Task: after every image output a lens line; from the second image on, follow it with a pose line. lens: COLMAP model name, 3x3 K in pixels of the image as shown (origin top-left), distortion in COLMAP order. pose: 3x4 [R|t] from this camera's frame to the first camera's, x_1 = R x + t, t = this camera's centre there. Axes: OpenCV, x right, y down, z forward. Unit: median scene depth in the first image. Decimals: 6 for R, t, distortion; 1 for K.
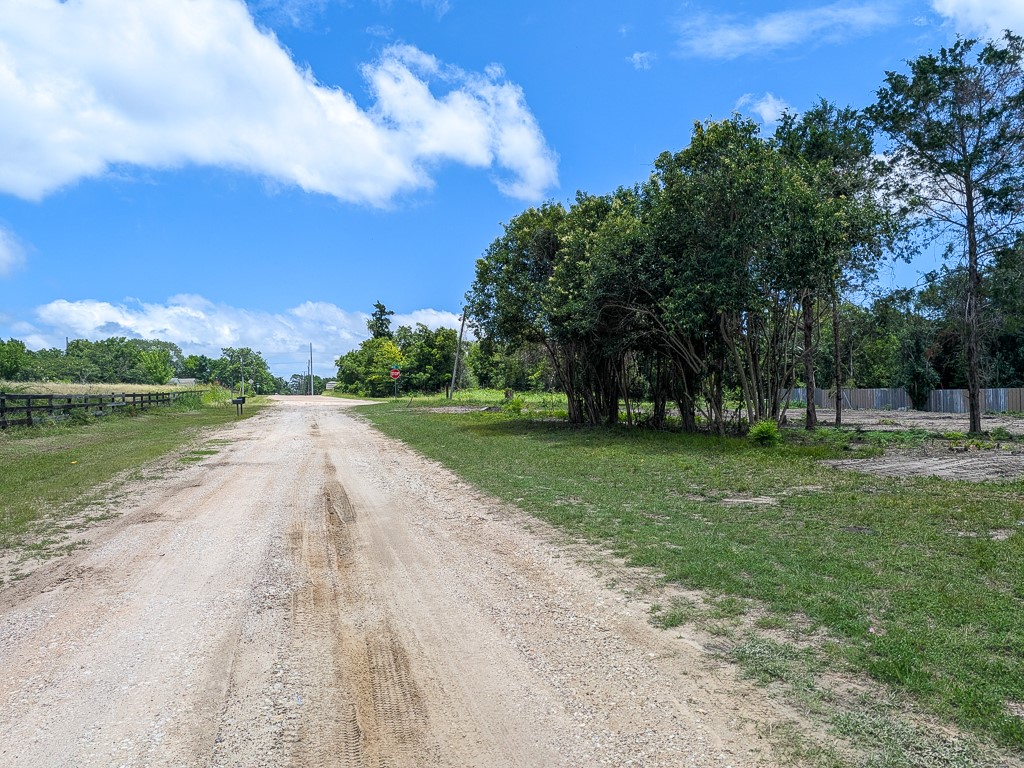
lens RADIAL K [[726.4, 0, 515.9], [0, 726.4, 386.4], [0, 0, 1]] dist [0.022122, -0.049946]
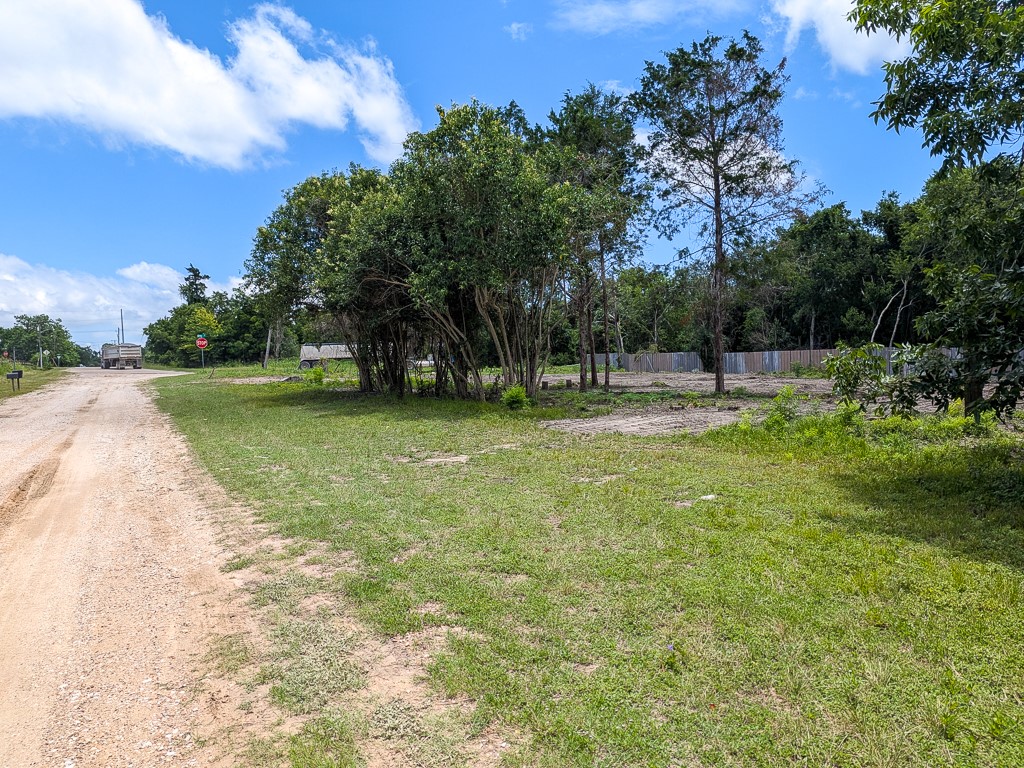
lens RADIAL K [[726.4, 0, 510.9], [0, 726.4, 390.0], [0, 0, 1]] dist [0.022122, -0.049946]
pose [[0.977432, -0.023081, 0.209984, 0.073212], [0.012240, 0.998531, 0.052779, -0.003612], [-0.210894, -0.049018, 0.976279, -0.042717]]
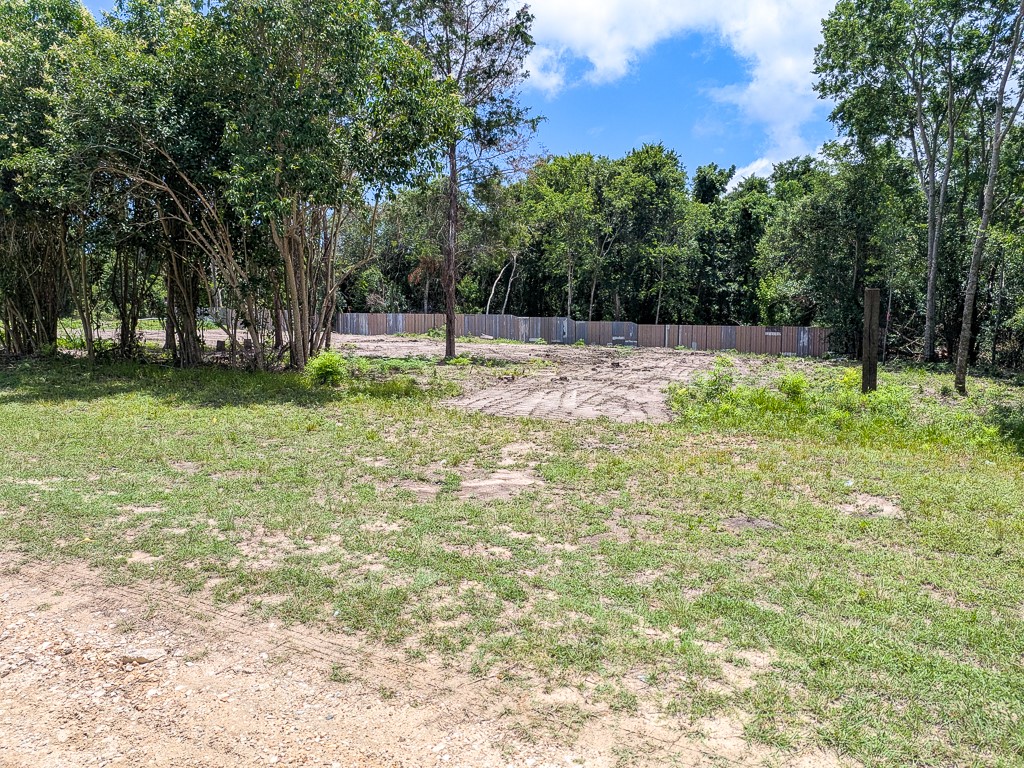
lens RADIAL K [[726.4, 0, 517.9], [0, 726.4, 383.9], [0, 0, 1]] dist [0.022122, -0.049946]
pose [[0.689127, -0.043425, 0.723338, -0.060140], [-0.034401, 0.995117, 0.092515, 0.002413], [-0.723824, -0.088638, 0.684268, 0.209608]]
